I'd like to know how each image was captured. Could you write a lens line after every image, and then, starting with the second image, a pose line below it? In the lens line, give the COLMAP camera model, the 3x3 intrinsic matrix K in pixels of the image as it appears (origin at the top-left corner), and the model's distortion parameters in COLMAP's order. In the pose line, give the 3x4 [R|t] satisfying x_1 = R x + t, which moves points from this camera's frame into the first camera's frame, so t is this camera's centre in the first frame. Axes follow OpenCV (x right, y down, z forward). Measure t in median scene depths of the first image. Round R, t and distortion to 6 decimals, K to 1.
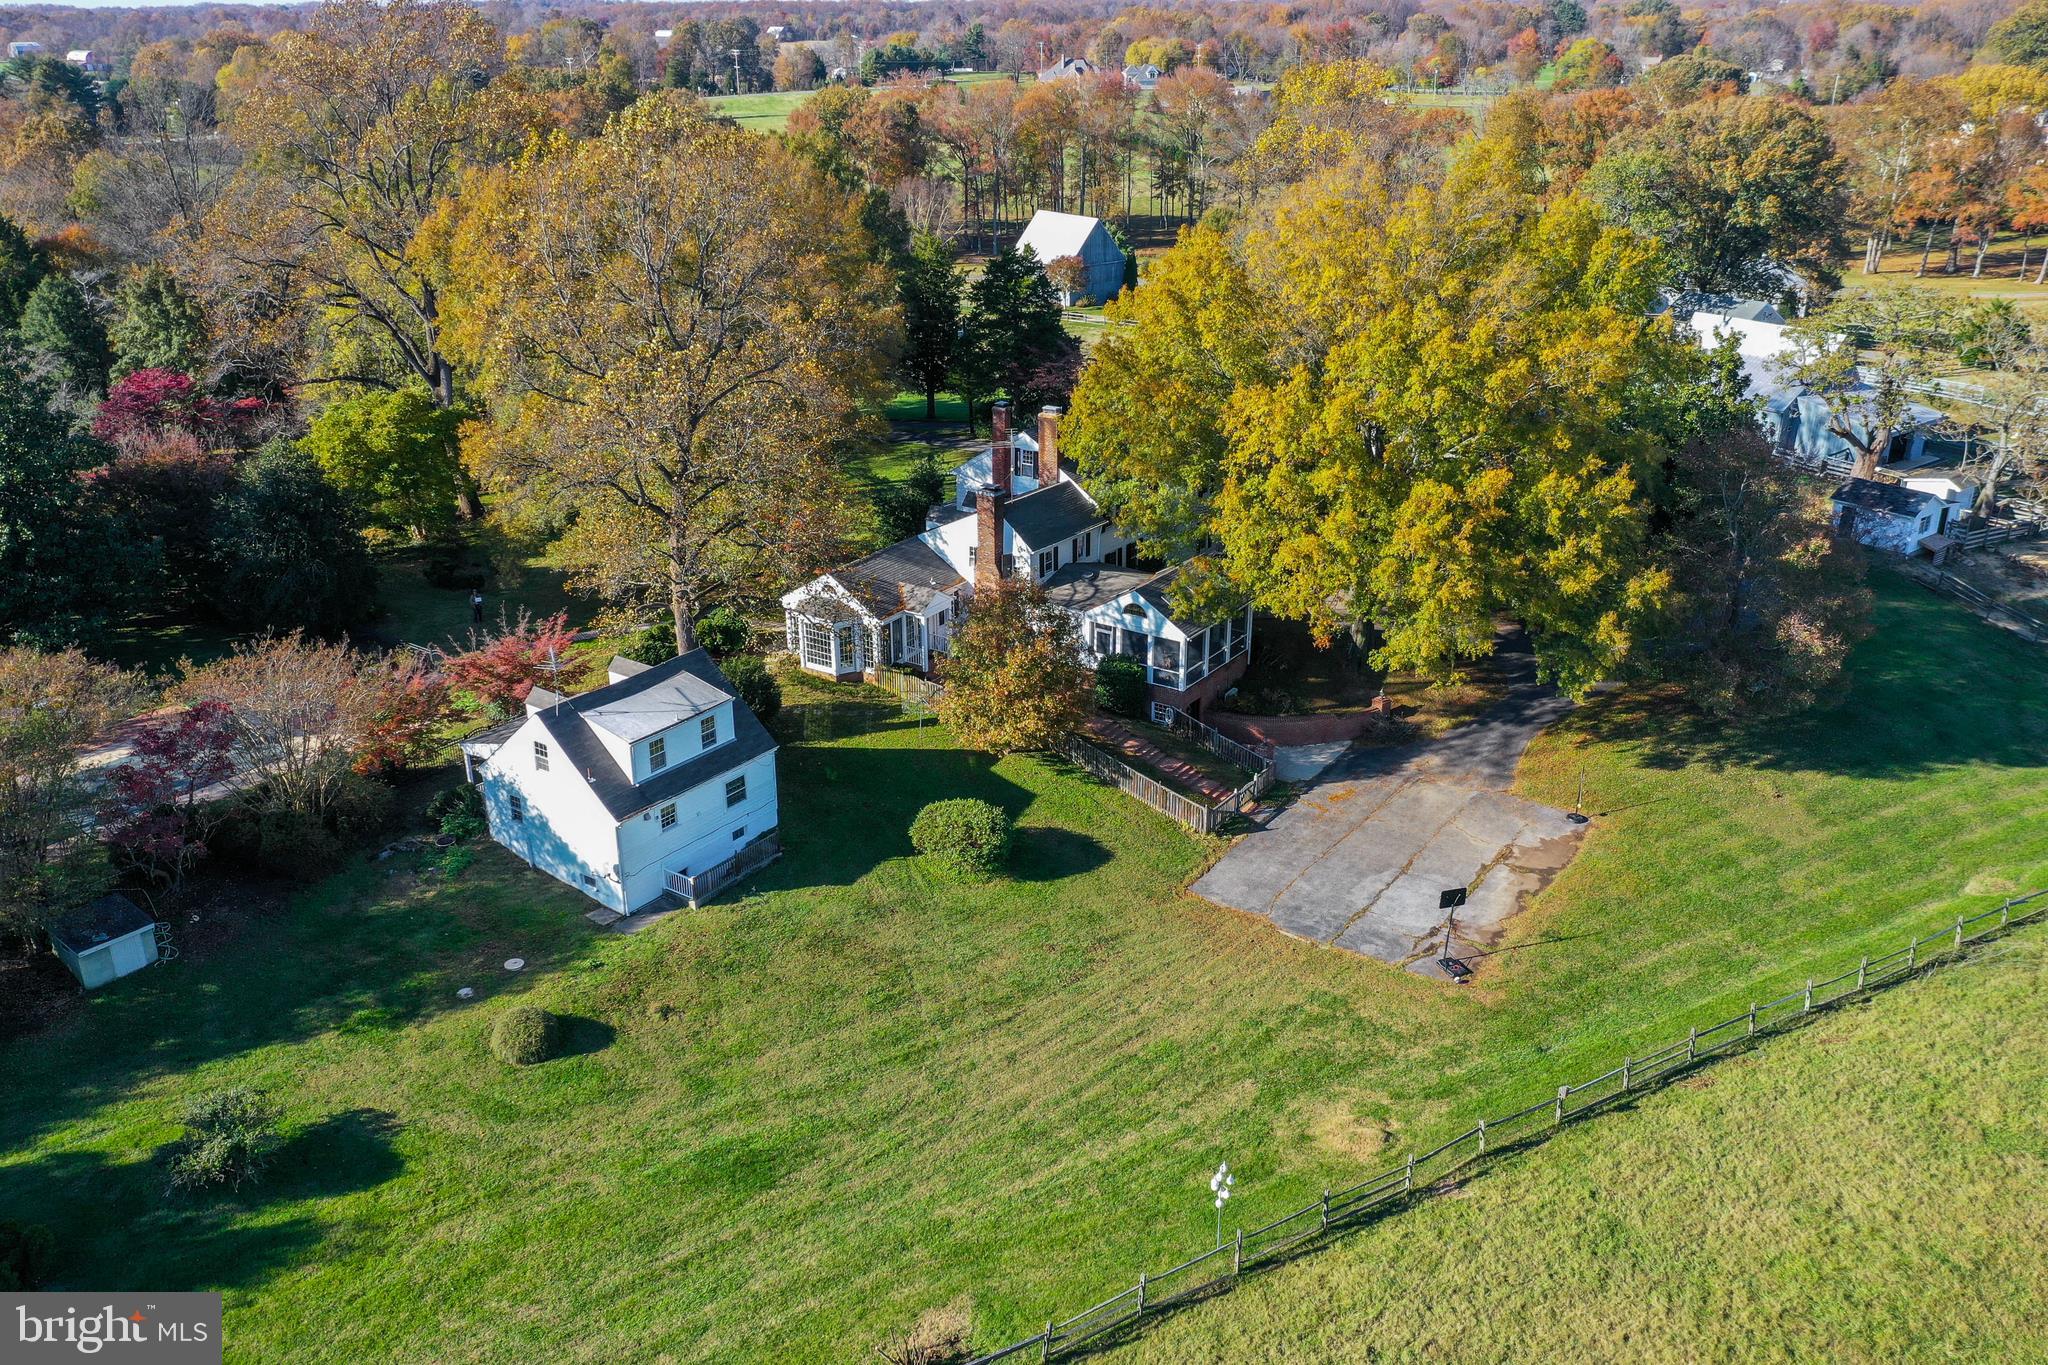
lens RADIAL K [[1604.3, 0, 1024.0], [0, 1604.3, 682.5], [0, 0, 1]] dist [-0.005314, -0.000834]
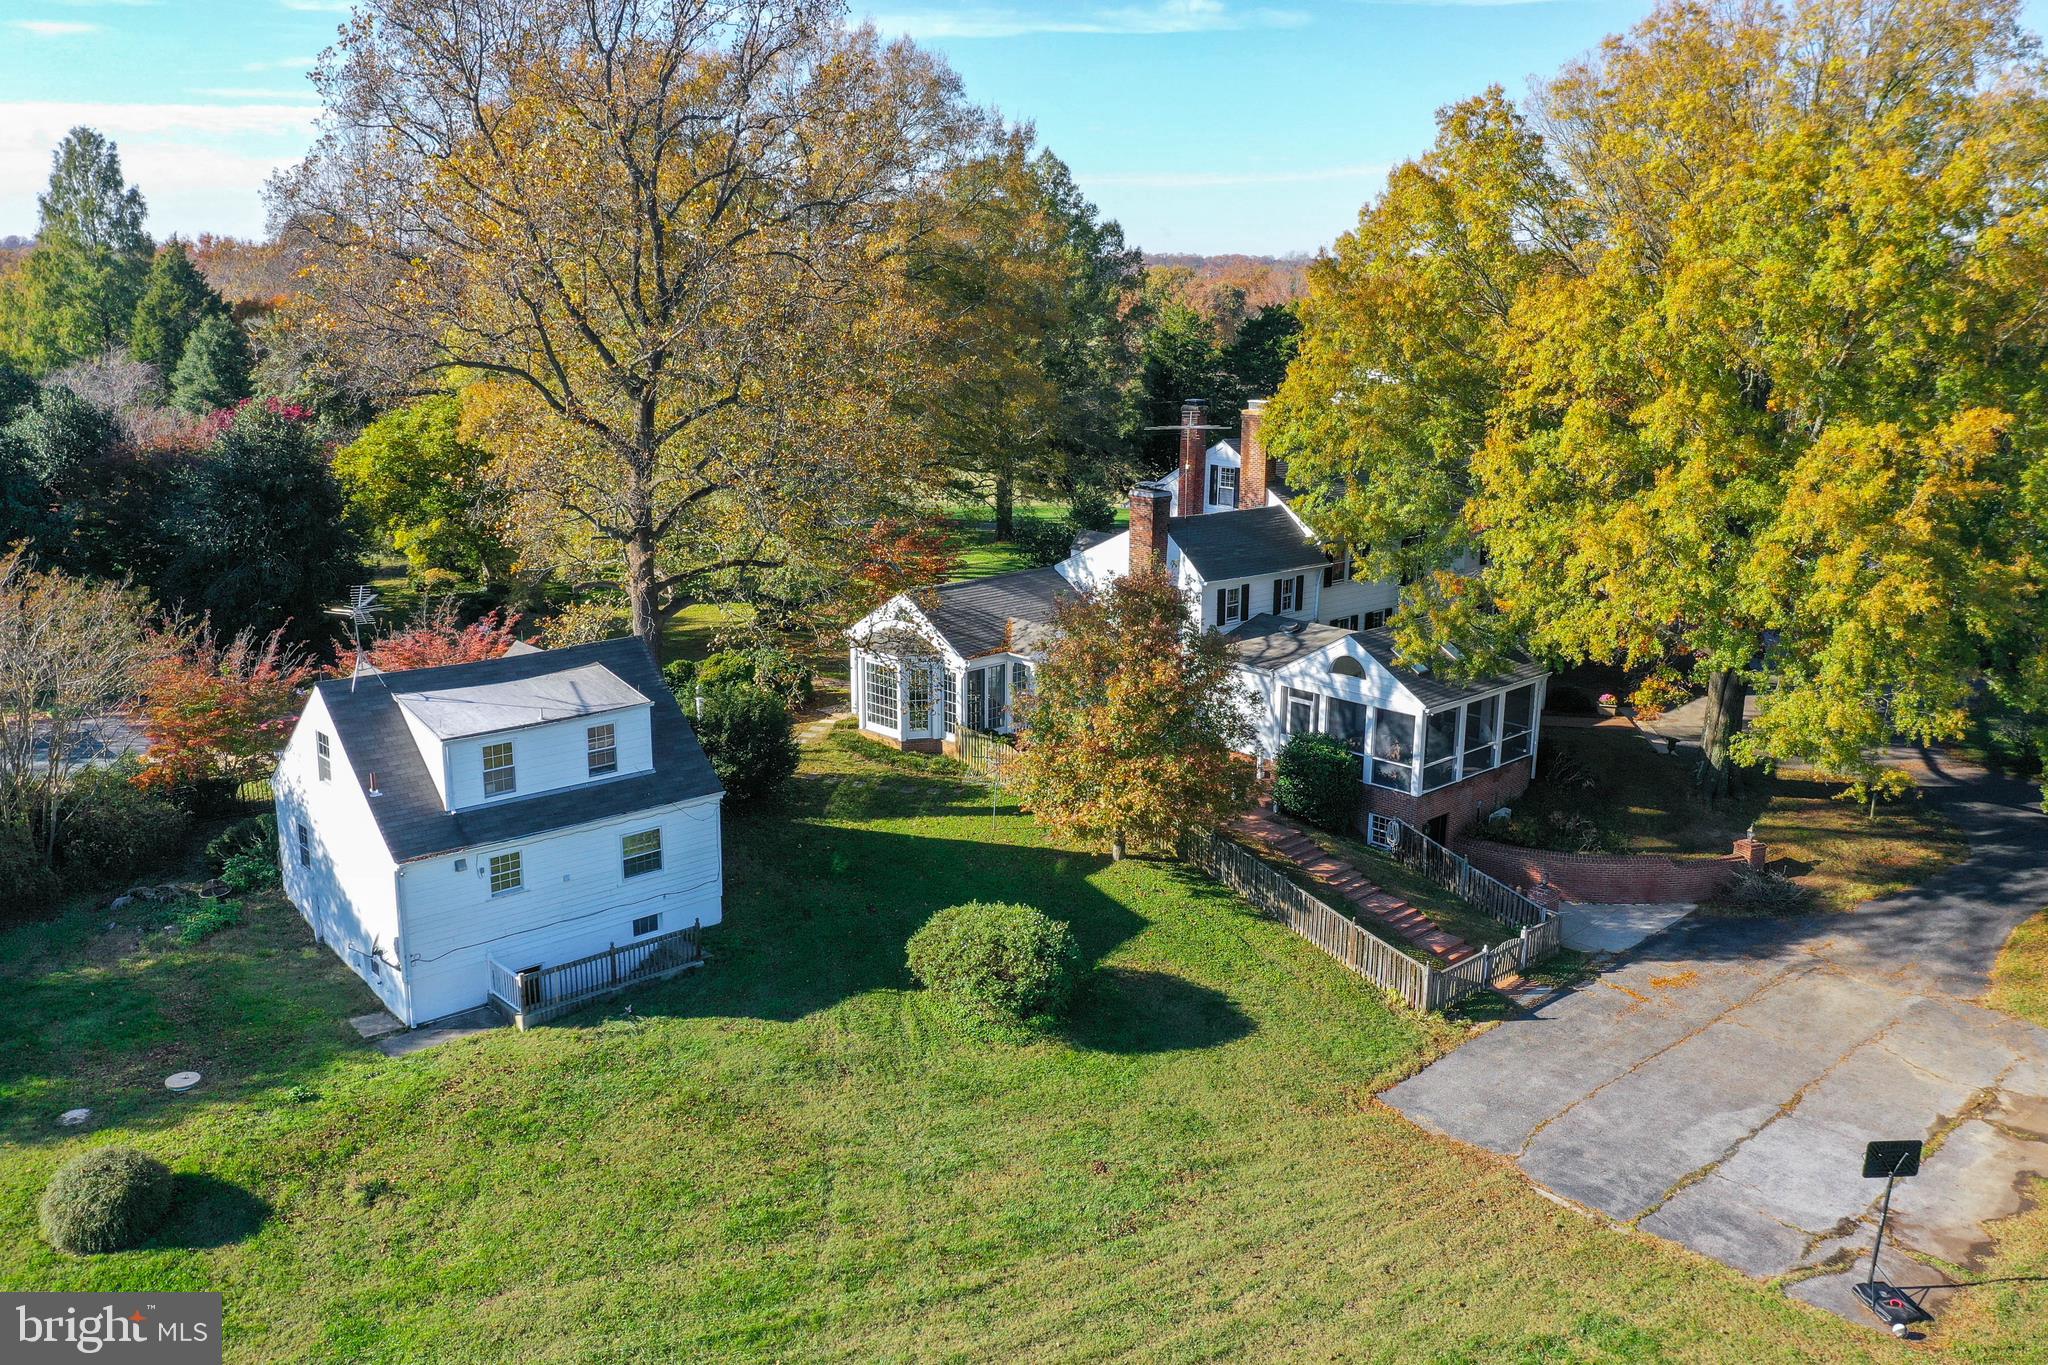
lens RADIAL K [[1650.1, 0, 1024.0], [0, 1650.1, 682.5], [0, 0, 1]] dist [-0.002430, 0.001238]
pose [[0.977896, 0.061652, -0.199795, 0.083786], [-0.090011, 0.986595, -0.136120, 0.071569], [0.188725, 0.151095, 0.970337, 0.372002]]
